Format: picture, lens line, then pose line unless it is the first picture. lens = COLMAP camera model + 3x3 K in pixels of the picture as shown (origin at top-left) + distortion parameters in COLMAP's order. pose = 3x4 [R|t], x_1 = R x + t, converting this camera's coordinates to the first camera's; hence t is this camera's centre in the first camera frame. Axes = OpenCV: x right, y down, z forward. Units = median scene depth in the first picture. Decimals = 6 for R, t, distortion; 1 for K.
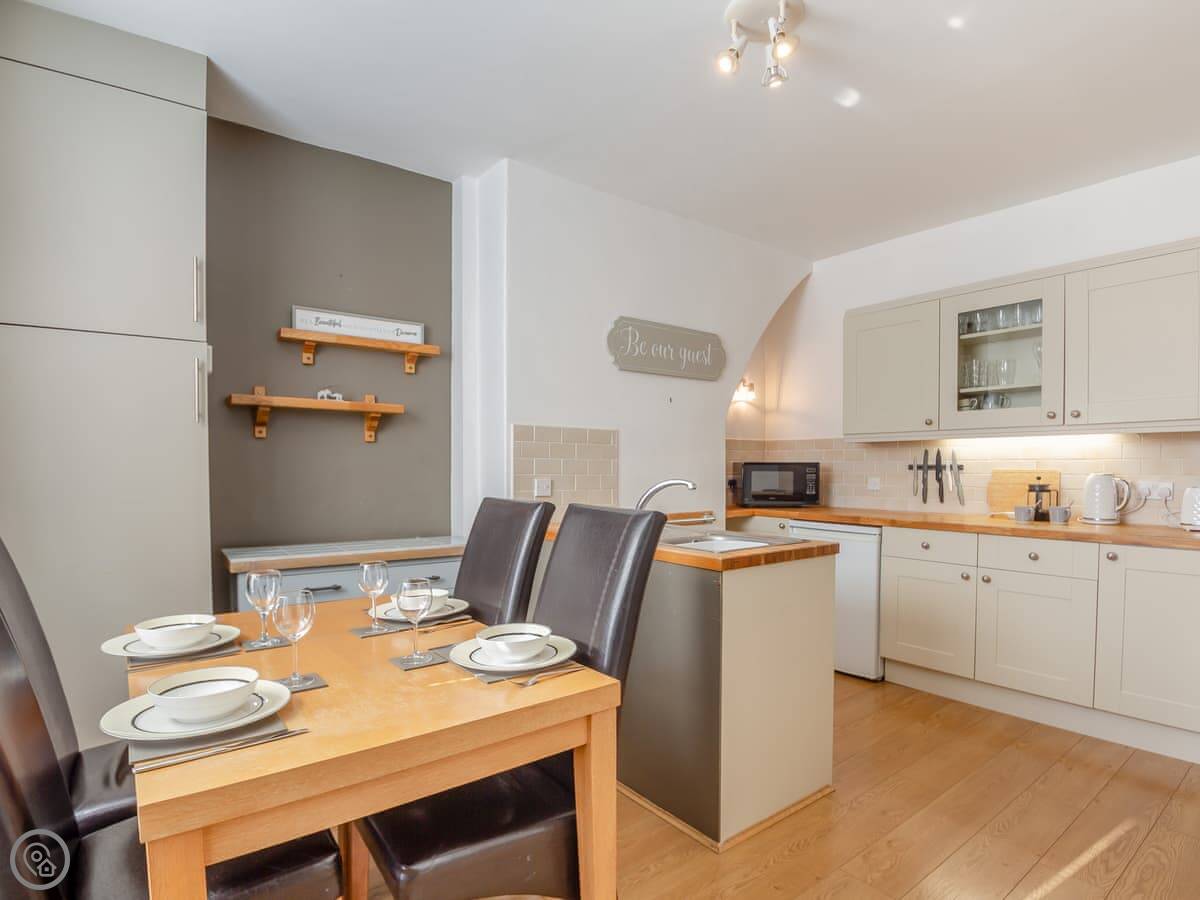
lens RADIAL K [[646.3, 0, 626.8], [0, 646.3, 498.6], [0, 0, 1]] dist [-0.029672, -0.002377]
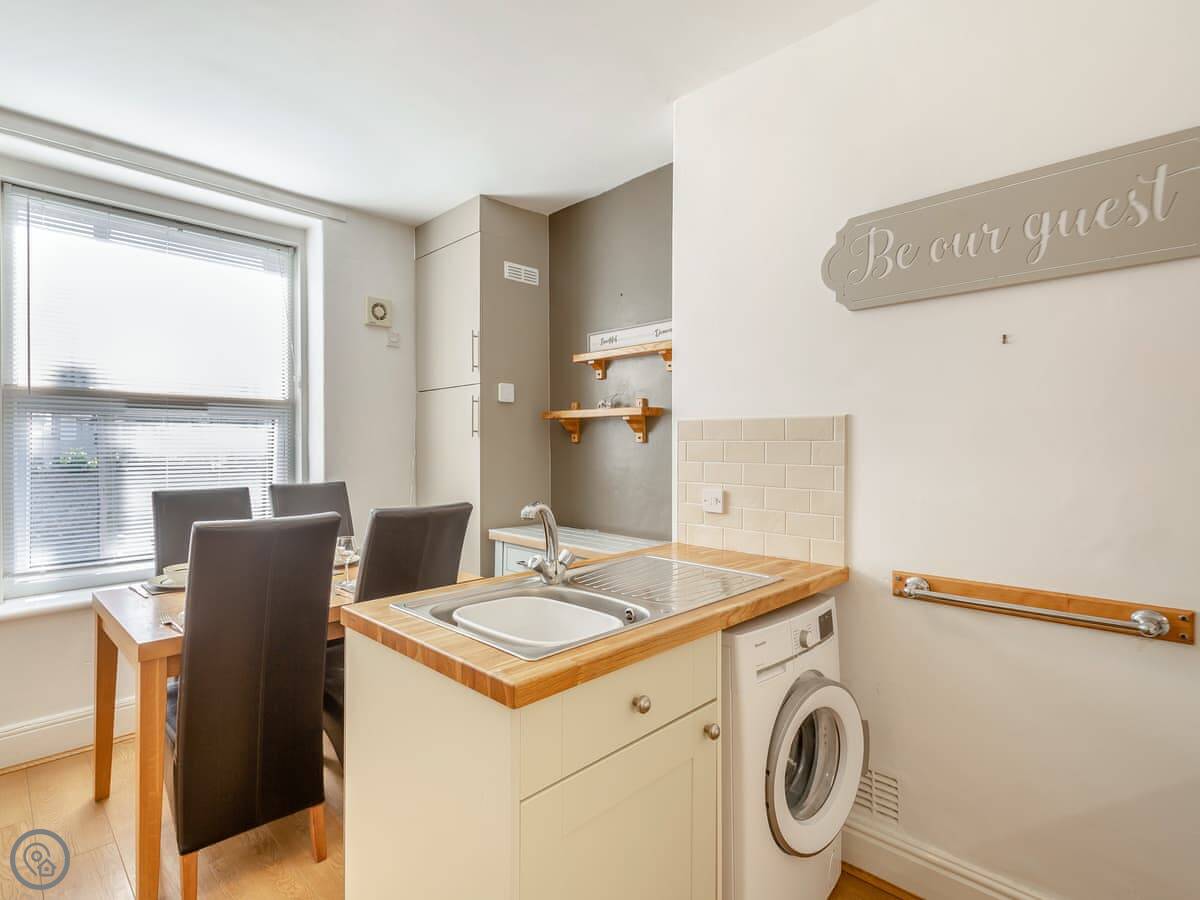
lens RADIAL K [[646.3, 0, 598.2], [0, 646.3, 438.8], [0, 0, 1]] dist [-0.029672, -0.002377]
pose [[0.046749, -0.010620, -0.998850, 0.607307], [-0.044814, 0.998914, -0.012718, -0.073603], [0.997901, 0.045357, 0.046223, 0.825249]]
